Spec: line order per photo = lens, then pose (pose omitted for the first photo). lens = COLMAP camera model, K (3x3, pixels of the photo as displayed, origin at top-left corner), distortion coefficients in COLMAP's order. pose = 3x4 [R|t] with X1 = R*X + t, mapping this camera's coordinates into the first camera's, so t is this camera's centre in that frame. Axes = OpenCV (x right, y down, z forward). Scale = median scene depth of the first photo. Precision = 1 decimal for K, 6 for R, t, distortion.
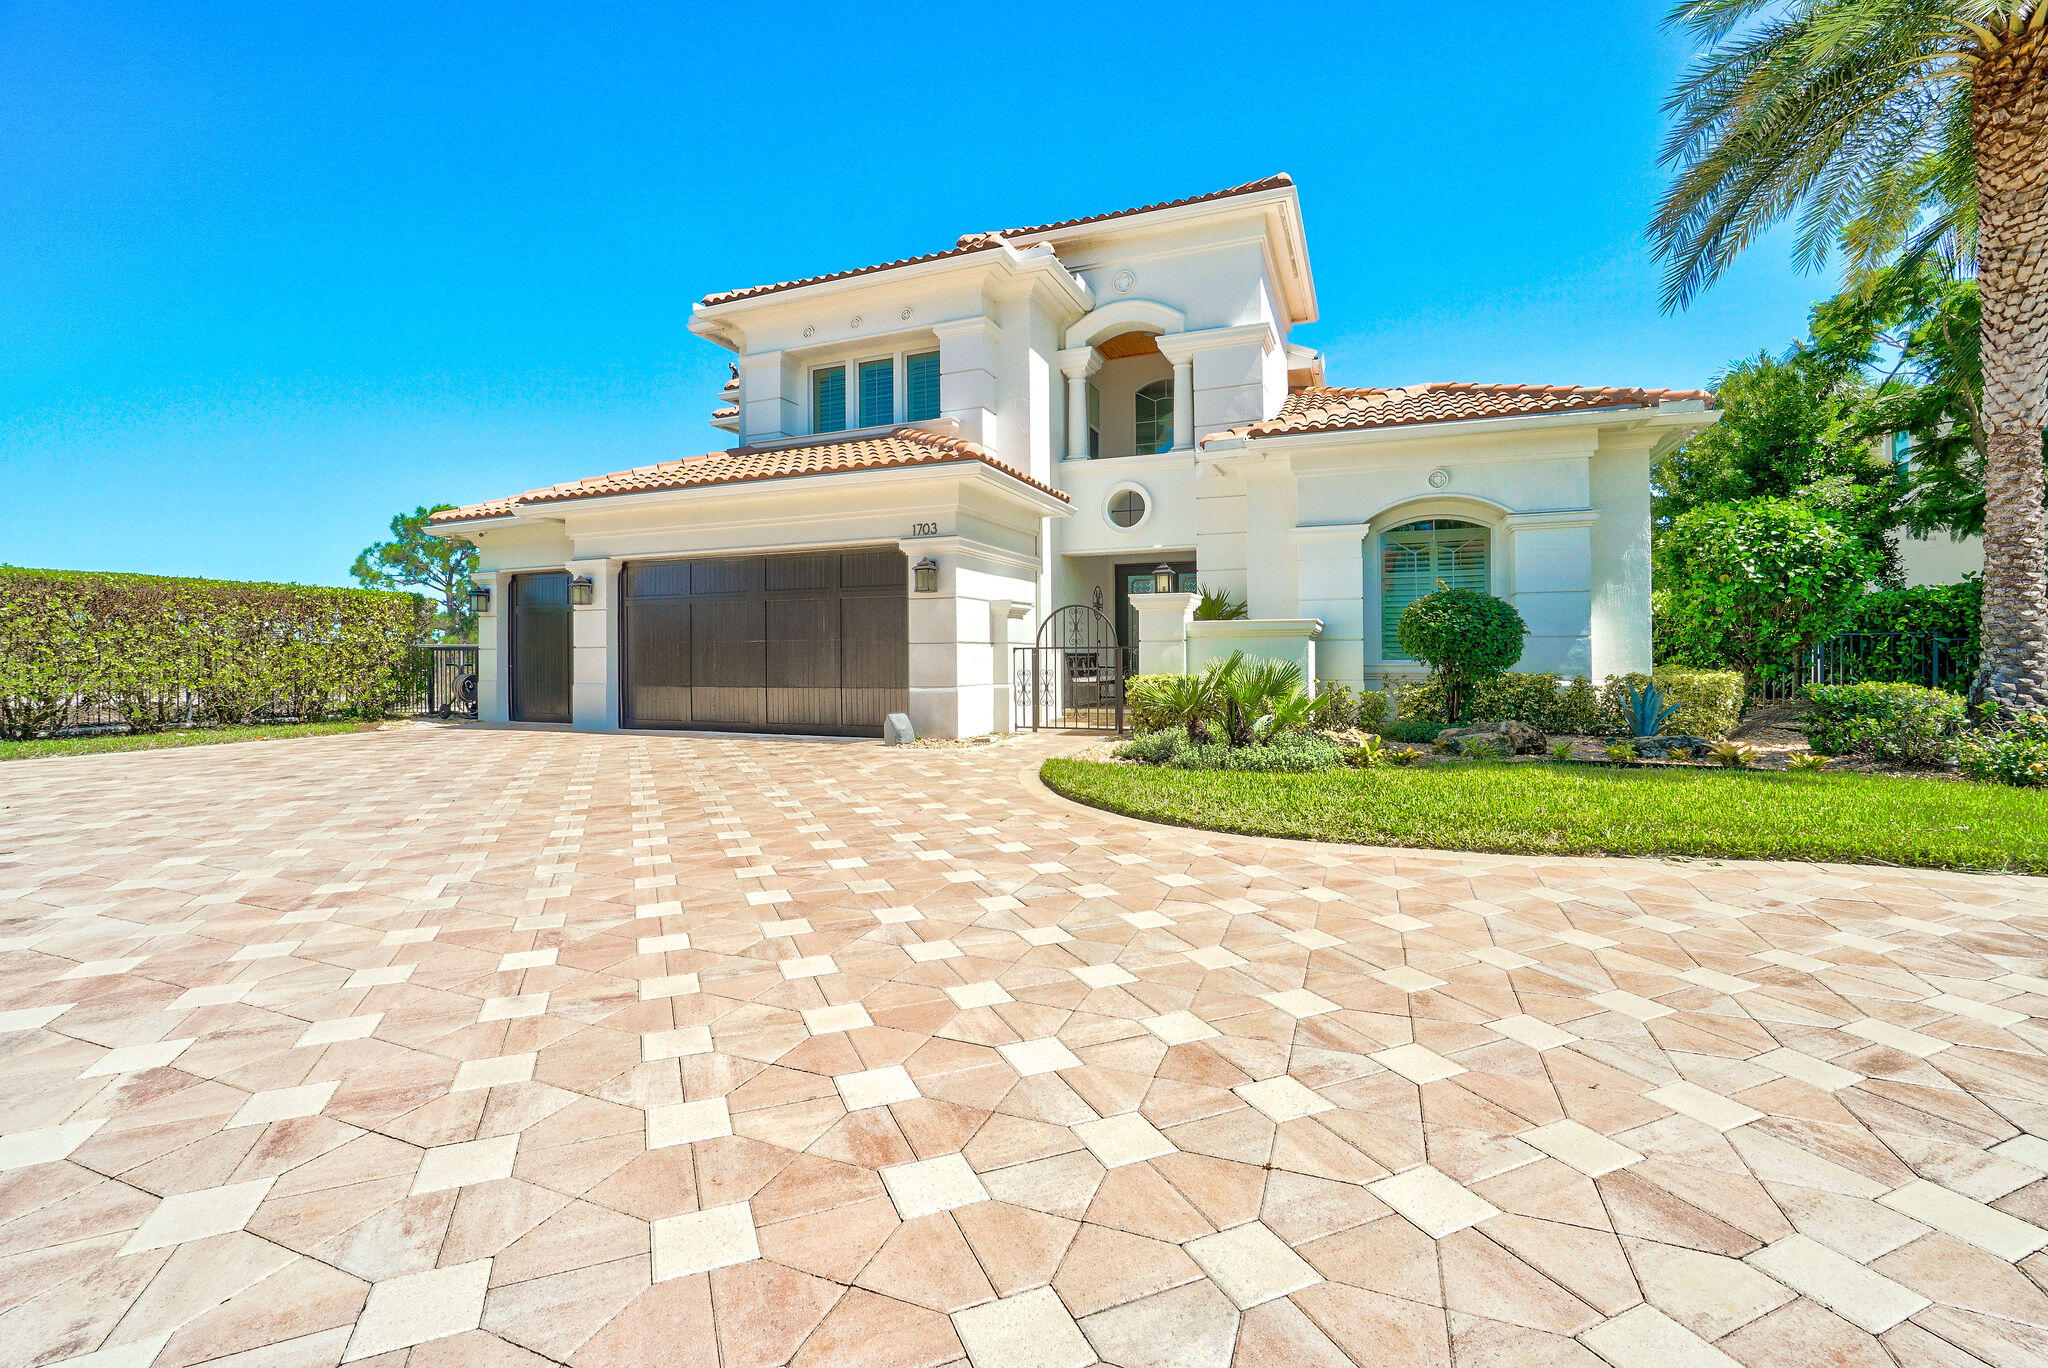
lens RADIAL K [[896.9, 0, 1024.0], [0, 896.9, 684.0], [0, 0, 1]] dist [-0.061582, -0.000019]
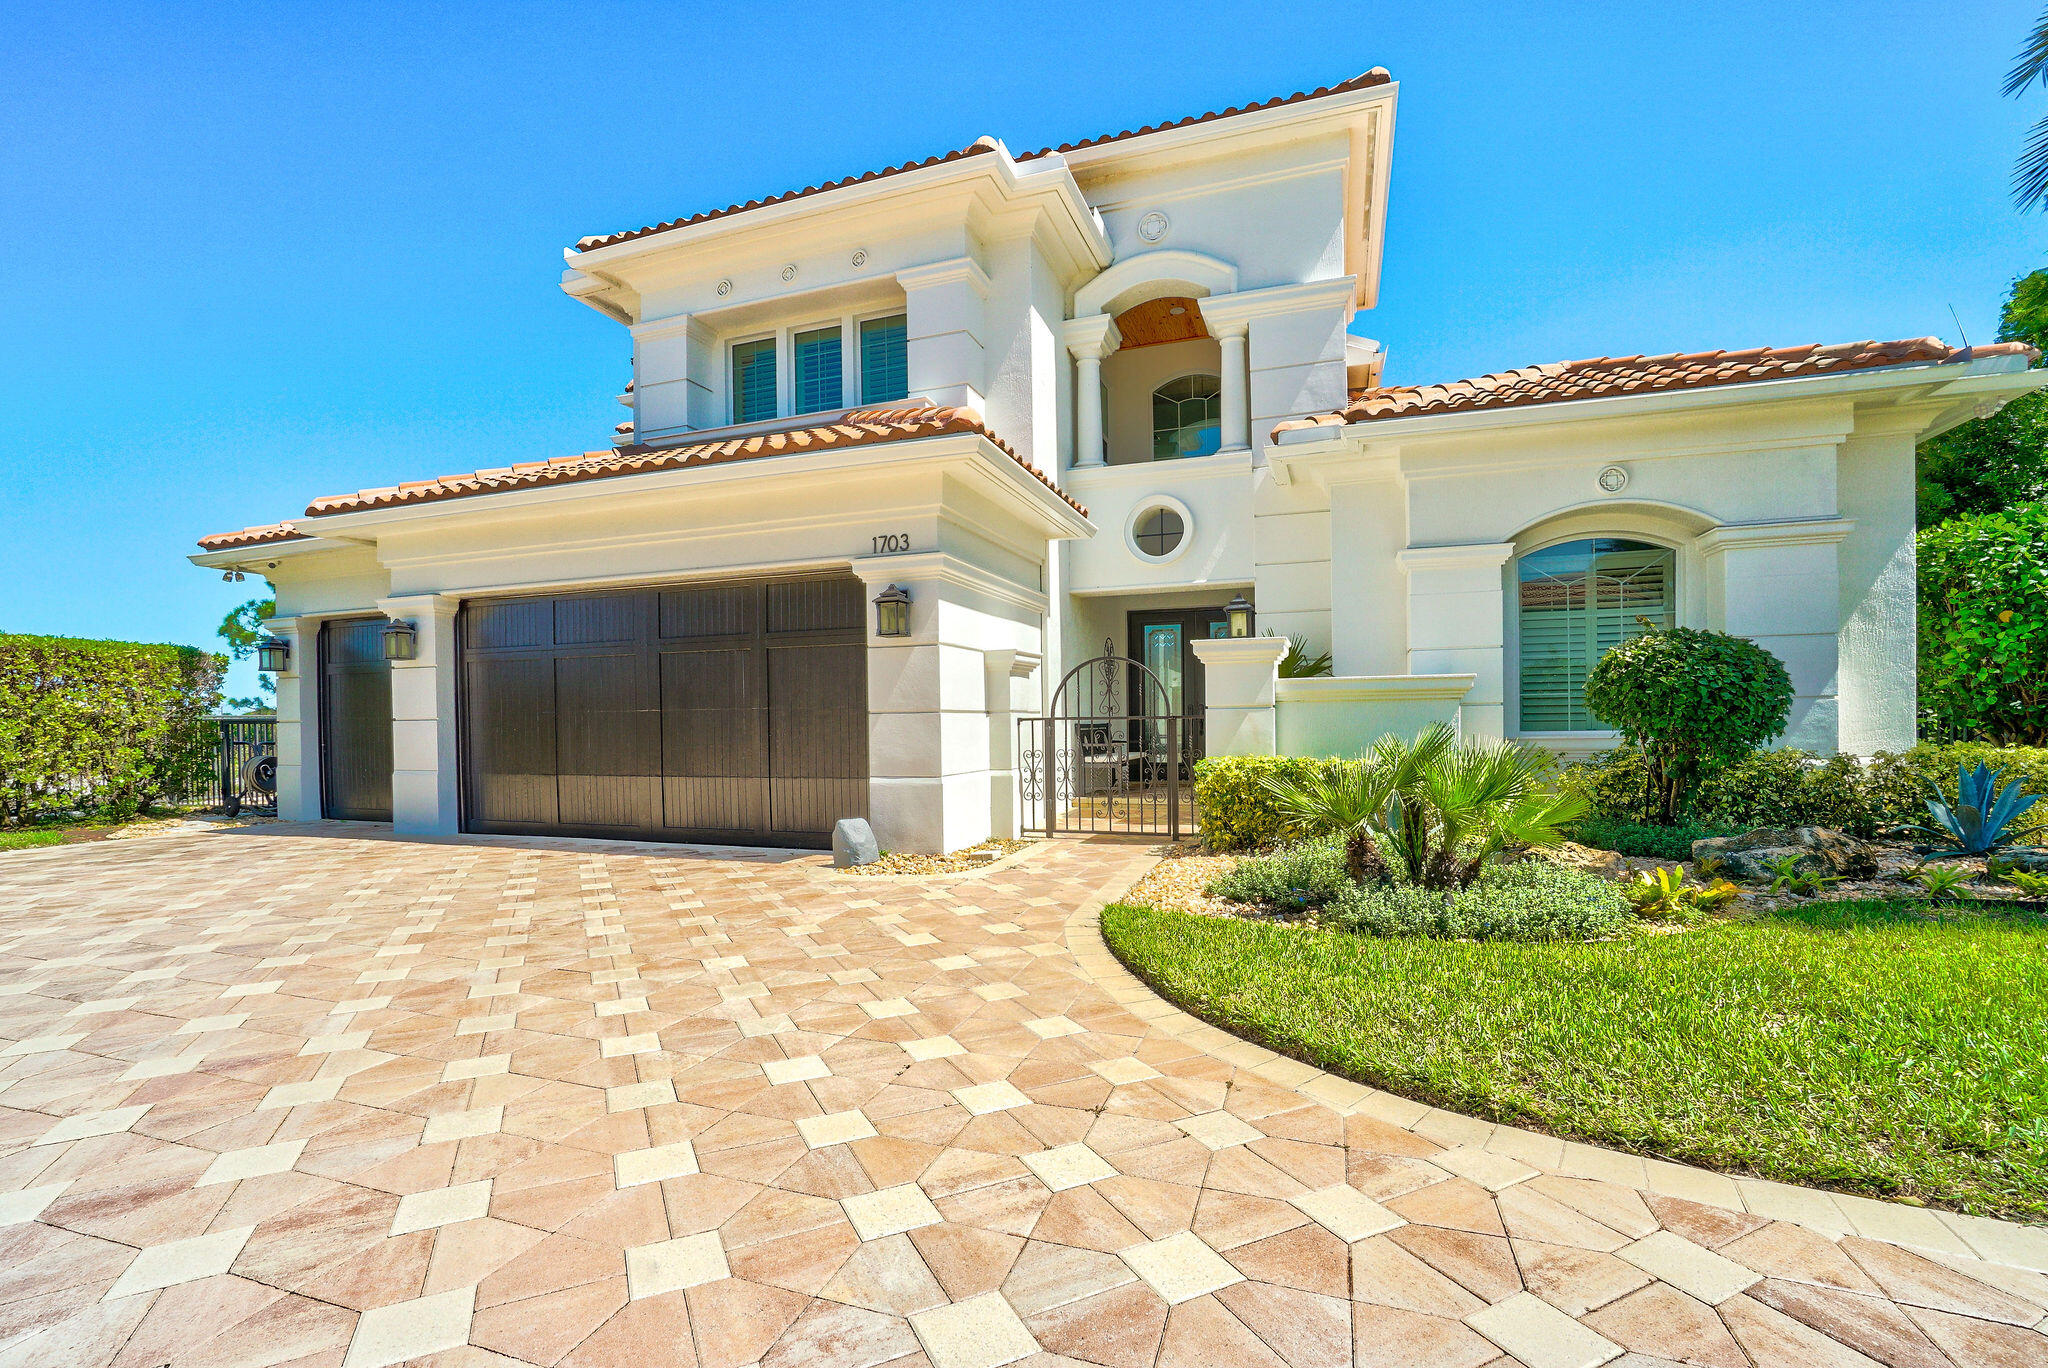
lens RADIAL K [[887.5, 0, 1030.6], [0, 887.5, 744.0], [0, 0, 1]] dist [-0.030140, 0.000122]
pose [[0.997942, -0.007558, 0.063679, -0.043985], [0.008016, 0.999944, -0.006954, -0.014475], [-0.063622, 0.007450, 0.997946, 0.290822]]
